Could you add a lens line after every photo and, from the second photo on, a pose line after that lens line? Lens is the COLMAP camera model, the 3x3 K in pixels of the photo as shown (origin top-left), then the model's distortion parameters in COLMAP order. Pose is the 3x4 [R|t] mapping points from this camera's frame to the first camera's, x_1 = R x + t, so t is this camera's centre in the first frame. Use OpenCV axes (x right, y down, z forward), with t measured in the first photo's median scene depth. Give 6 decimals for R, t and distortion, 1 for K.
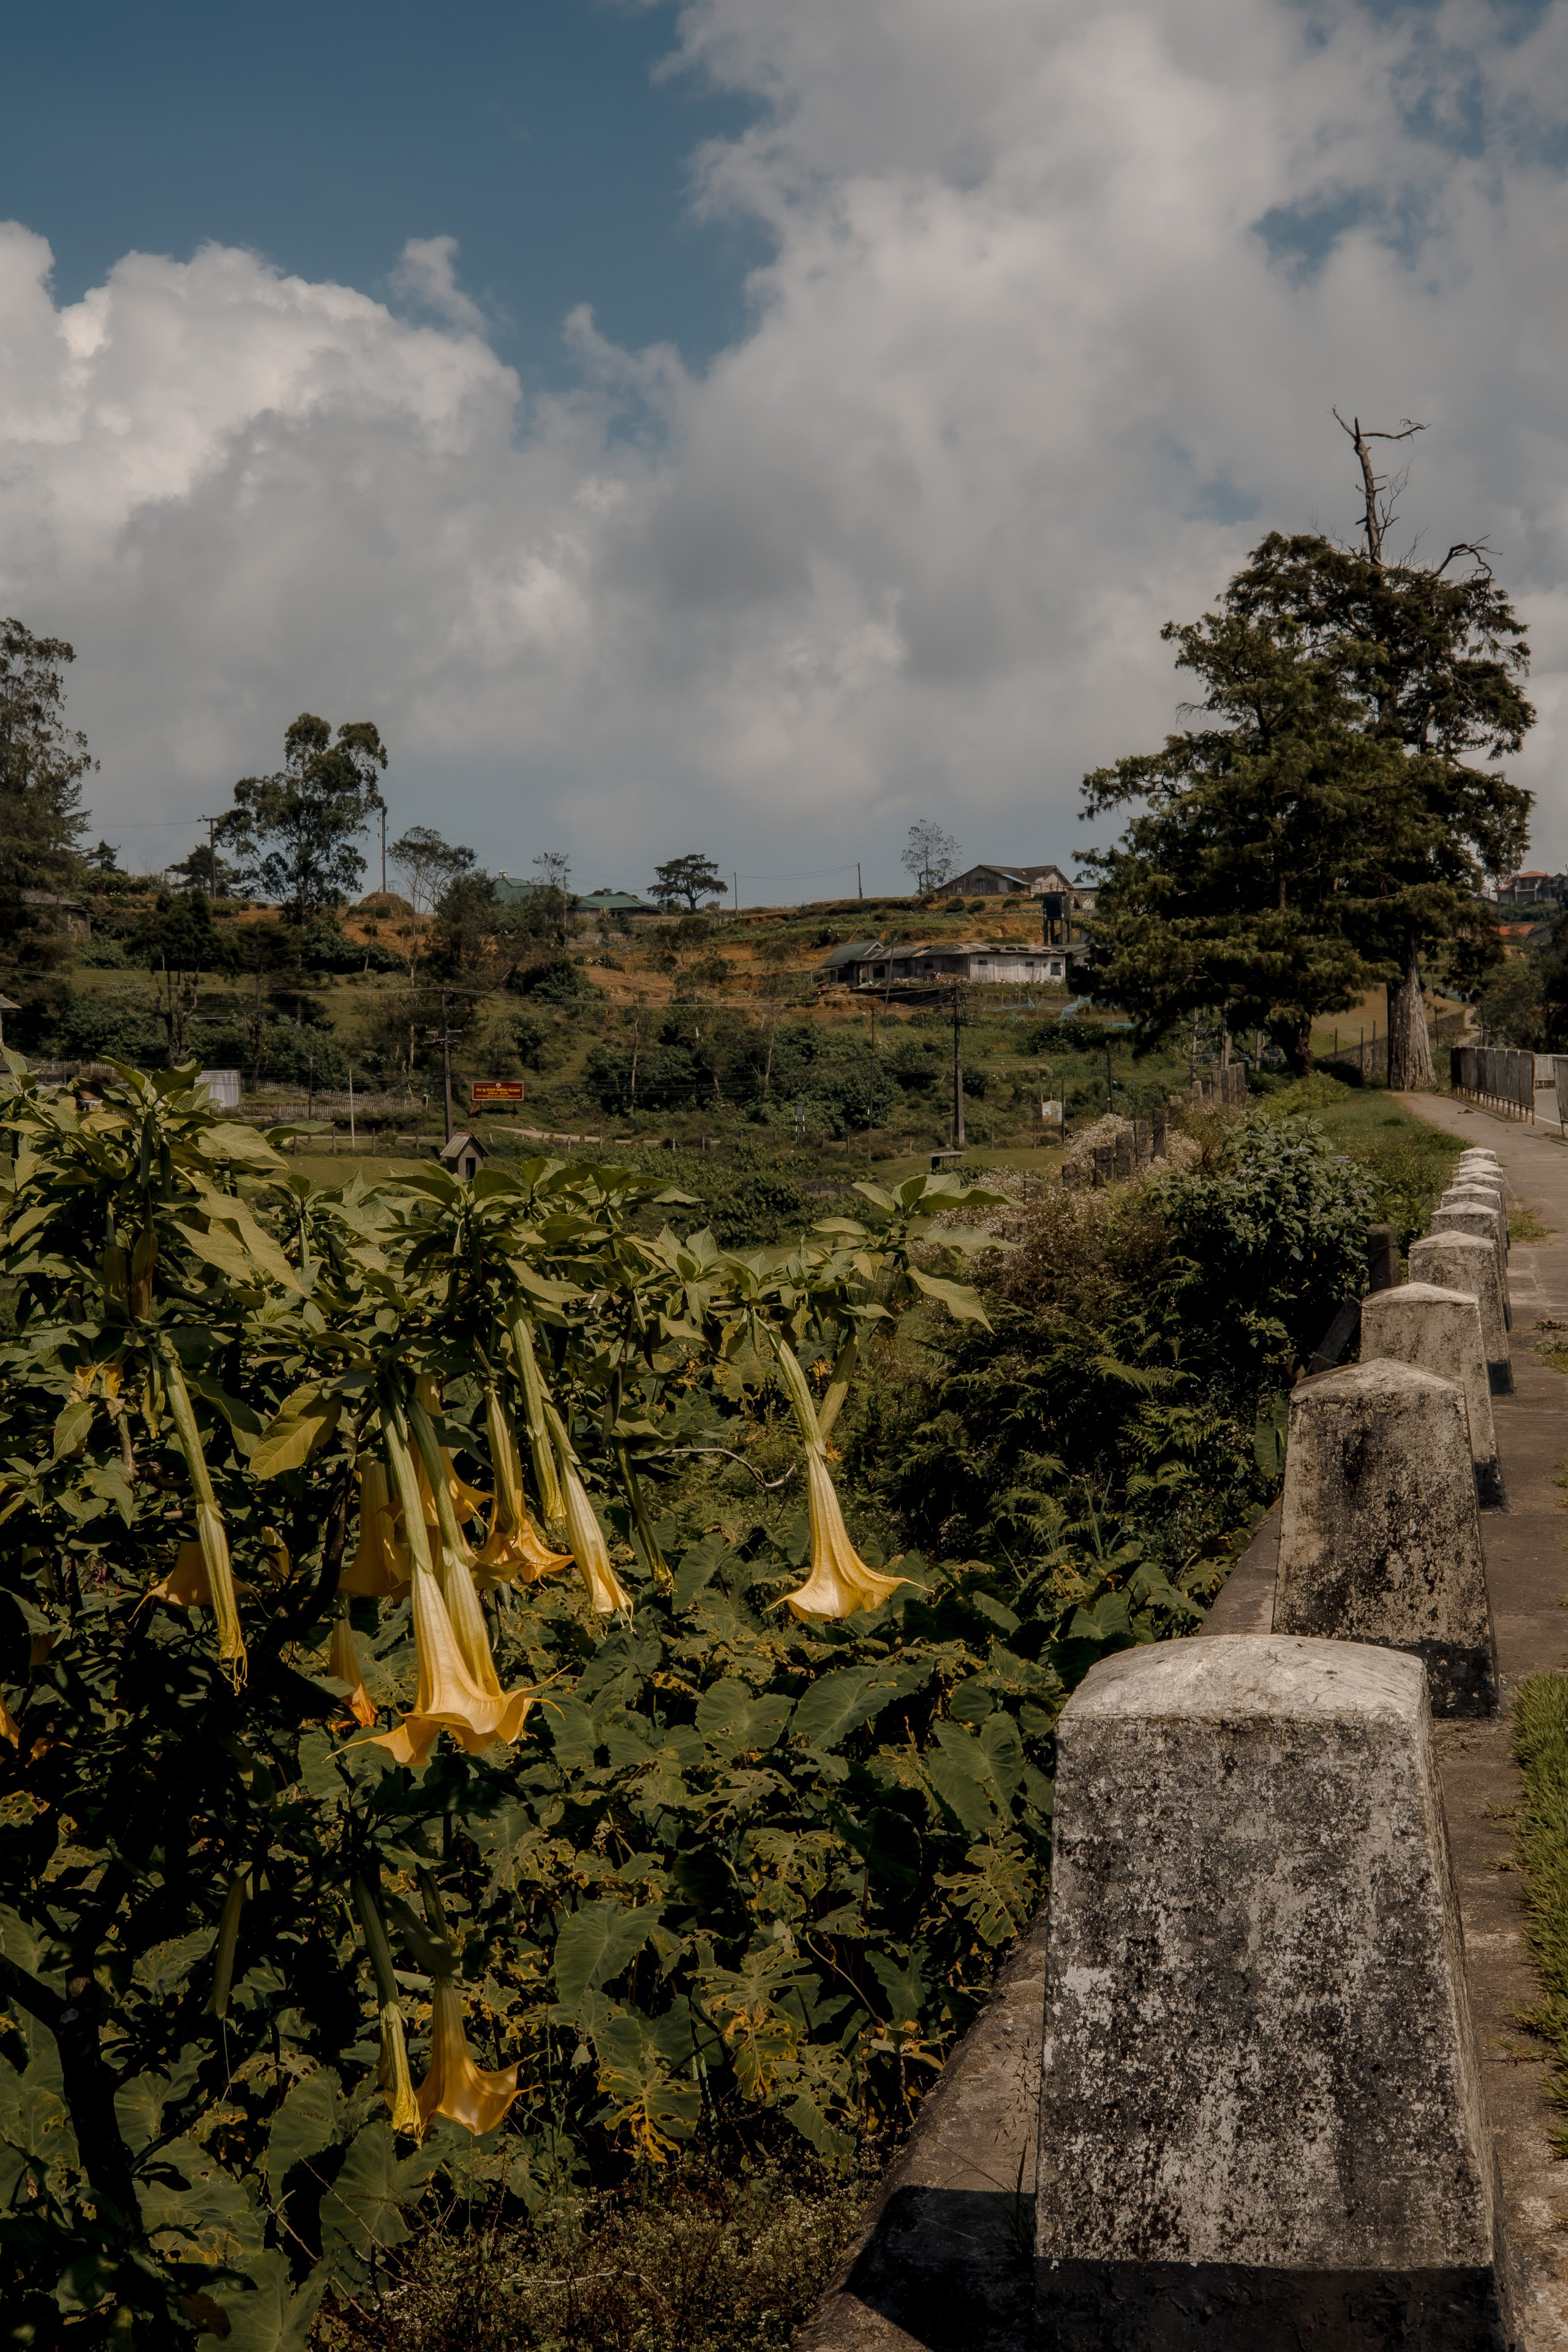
lens RADIAL K [[3124.4, 0, 839.9], [0, 3124.4, 1163.8], [0, 0, 1]] dist [0.048477, -0.176343]
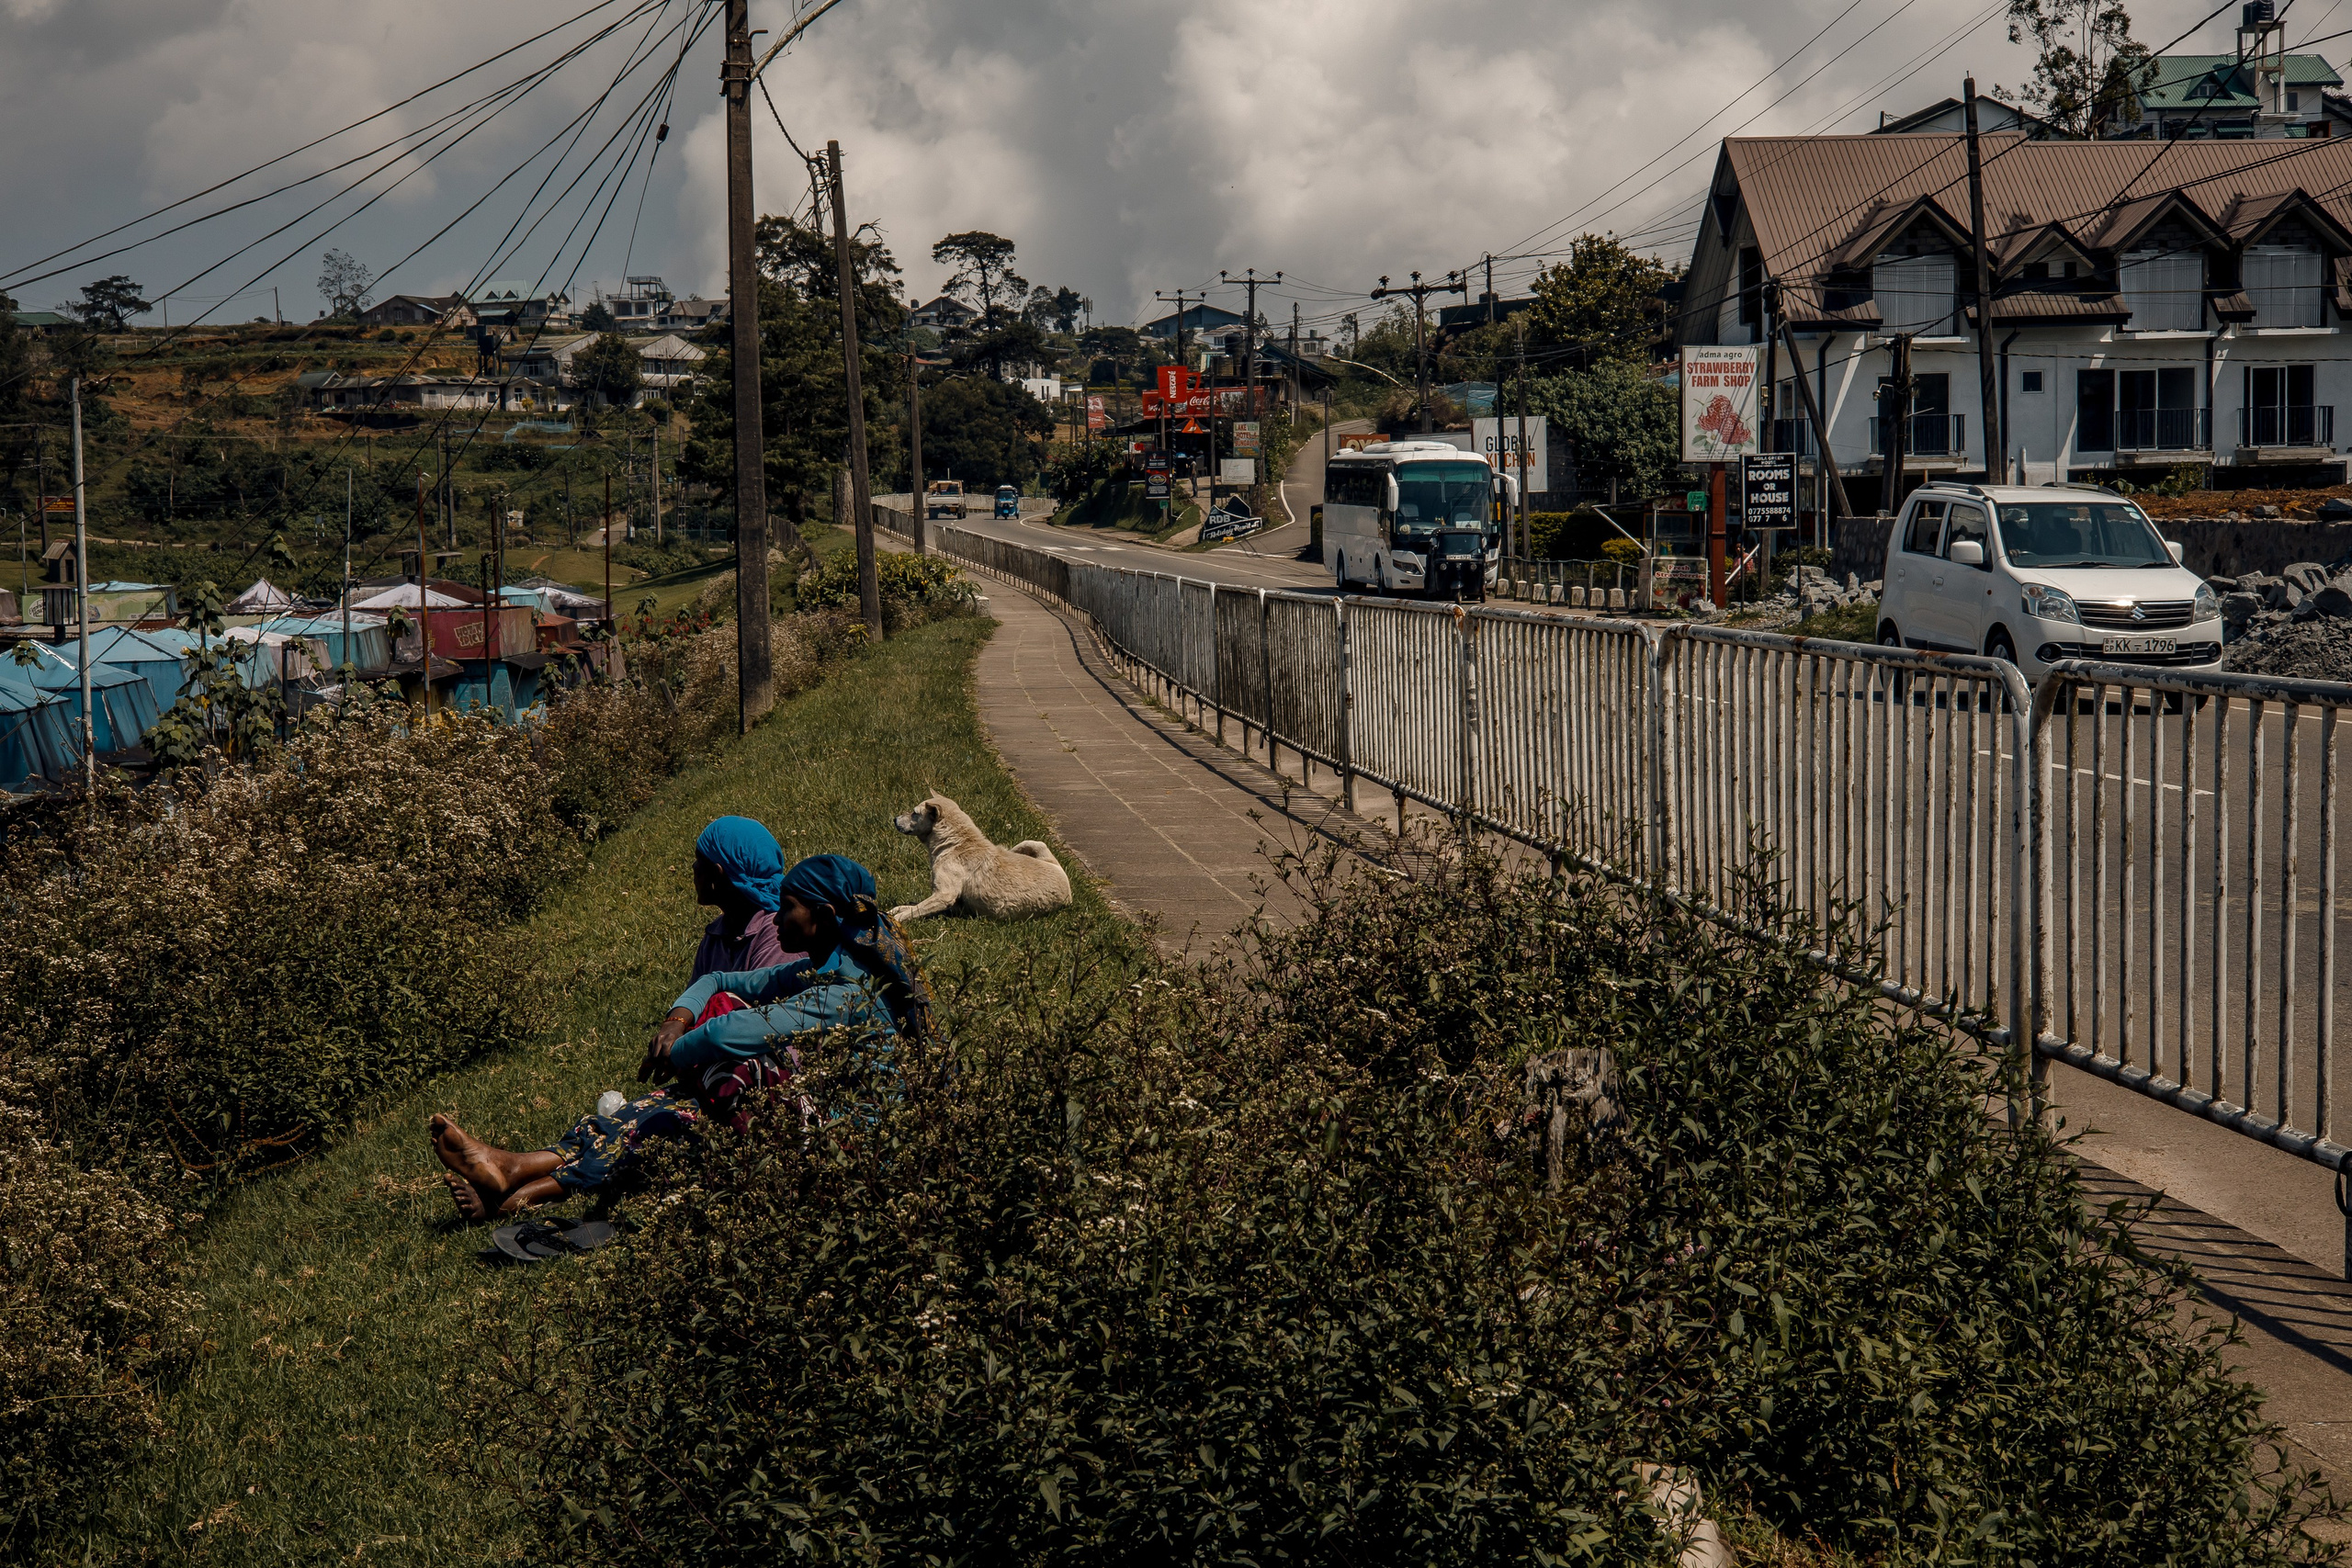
lens RADIAL K [[3124.1, 0, 1176.0], [0, 3124.1, 784.0], [0, 0, 1]] dist [0.048477, -0.176343]
pose [[0.950020, -0.029266, 0.310814, -0.060751], [0.006505, 0.997236, 0.074016, -0.001503], [-0.312121, -0.068295, 0.947584, -0.237440]]
